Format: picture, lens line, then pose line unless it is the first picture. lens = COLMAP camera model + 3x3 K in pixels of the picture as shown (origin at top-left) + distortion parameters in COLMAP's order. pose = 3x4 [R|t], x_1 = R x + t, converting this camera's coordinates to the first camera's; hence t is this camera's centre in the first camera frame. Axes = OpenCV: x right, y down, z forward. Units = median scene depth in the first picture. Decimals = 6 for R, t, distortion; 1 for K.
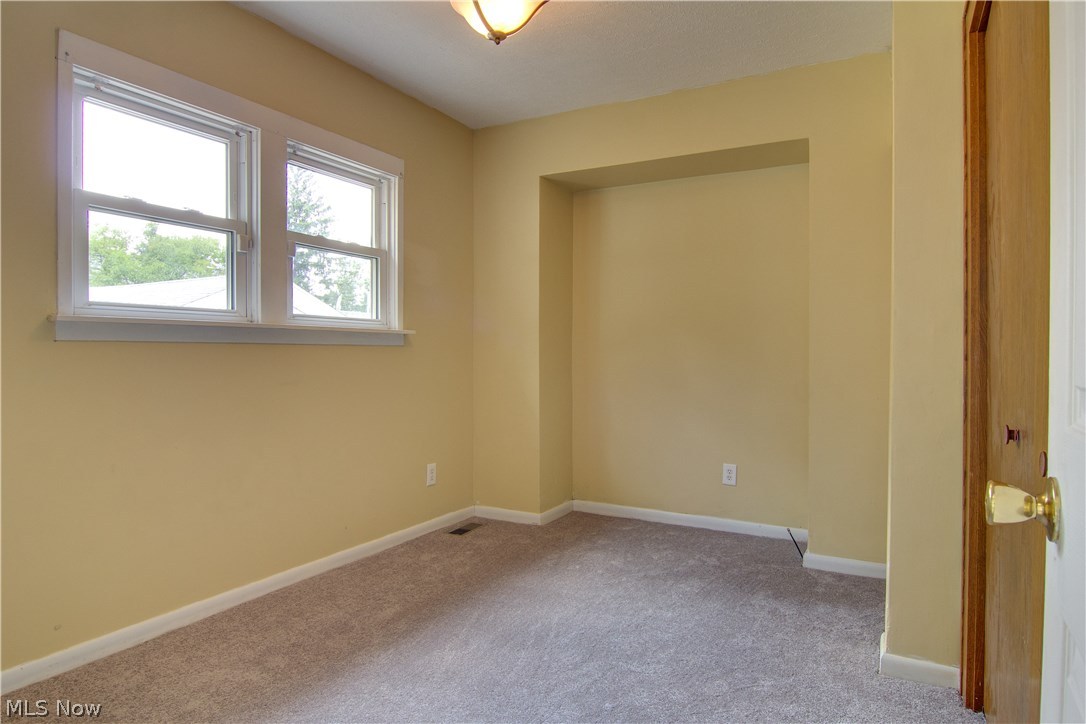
lens RADIAL K [[634.6, 0, 544.0], [0, 634.6, 355.7], [0, 0, 1]] dist [-0.023515, -0.000493]
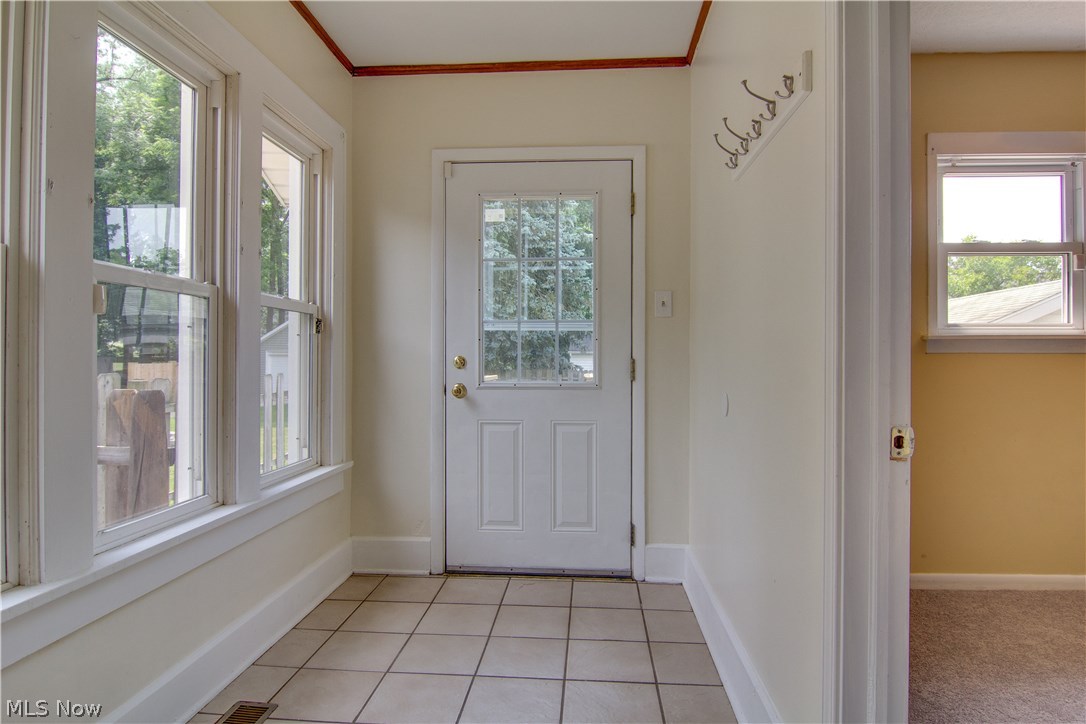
lens RADIAL K [[634.6, 0, 544.0], [0, 634.6, 355.7], [0, 0, 1]] dist [-0.023515, -0.000493]
pose [[0.414260, -0.001109, -0.910158, 0.140671], [-0.013374, 0.999884, -0.007305, 0.002901], [0.910060, 0.015198, 0.414197, -0.338557]]
